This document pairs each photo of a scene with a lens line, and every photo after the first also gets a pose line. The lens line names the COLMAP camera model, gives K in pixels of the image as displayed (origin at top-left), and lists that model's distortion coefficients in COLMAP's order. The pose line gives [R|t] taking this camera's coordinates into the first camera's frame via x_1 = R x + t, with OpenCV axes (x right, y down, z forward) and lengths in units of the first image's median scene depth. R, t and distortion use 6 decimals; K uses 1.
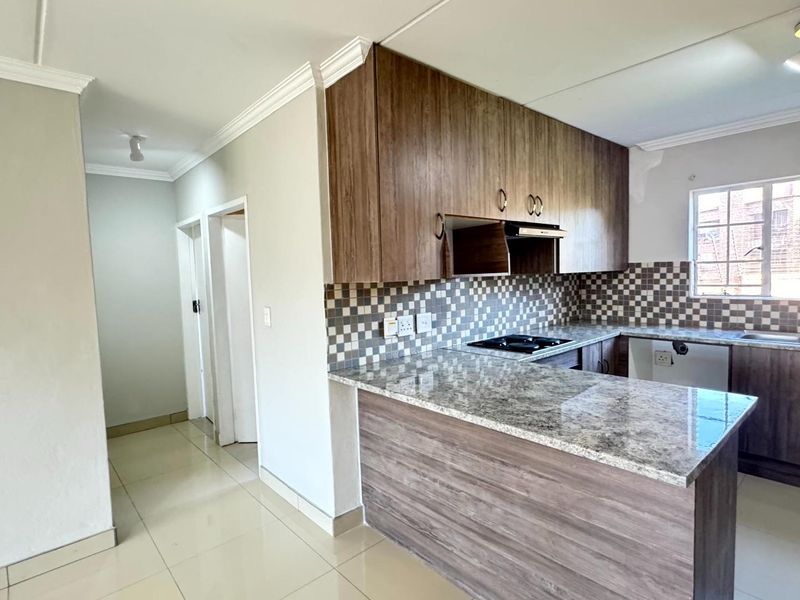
lens RADIAL K [[426.2, 0, 398.5], [0, 426.2, 298.7], [0, 0, 1]] dist [-0.004973, -0.000237]
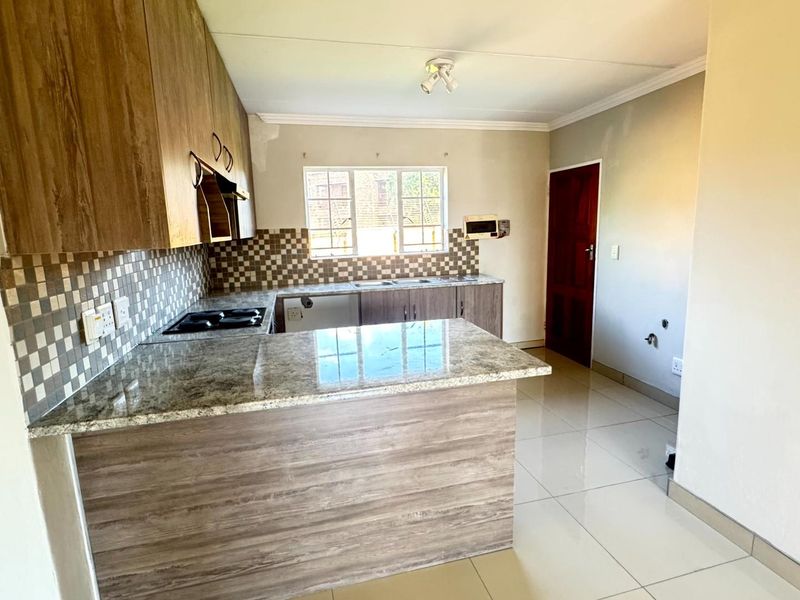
lens RADIAL K [[426.2, 0, 398.5], [0, 426.2, 298.7], [0, 0, 1]] dist [-0.004973, -0.000237]
pose [[0.462817, -0.129159, 0.876994, -0.312773], [0.070923, 0.991552, 0.108602, -0.006245], [-0.883612, 0.011936, 0.468067, 0.282162]]
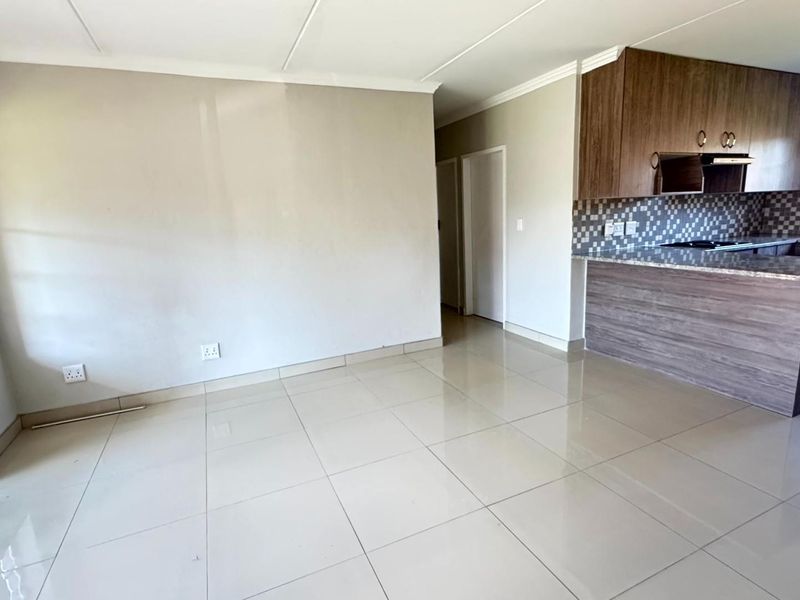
lens RADIAL K [[426.2, 0, 398.5], [0, 426.2, 298.7], [0, 0, 1]] dist [-0.004973, -0.000237]
pose [[0.951562, 0.047452, -0.303774, -0.236020], [-0.001753, 0.988840, 0.148973, 0.077332], [0.307453, -0.141225, 0.941025, -0.641218]]
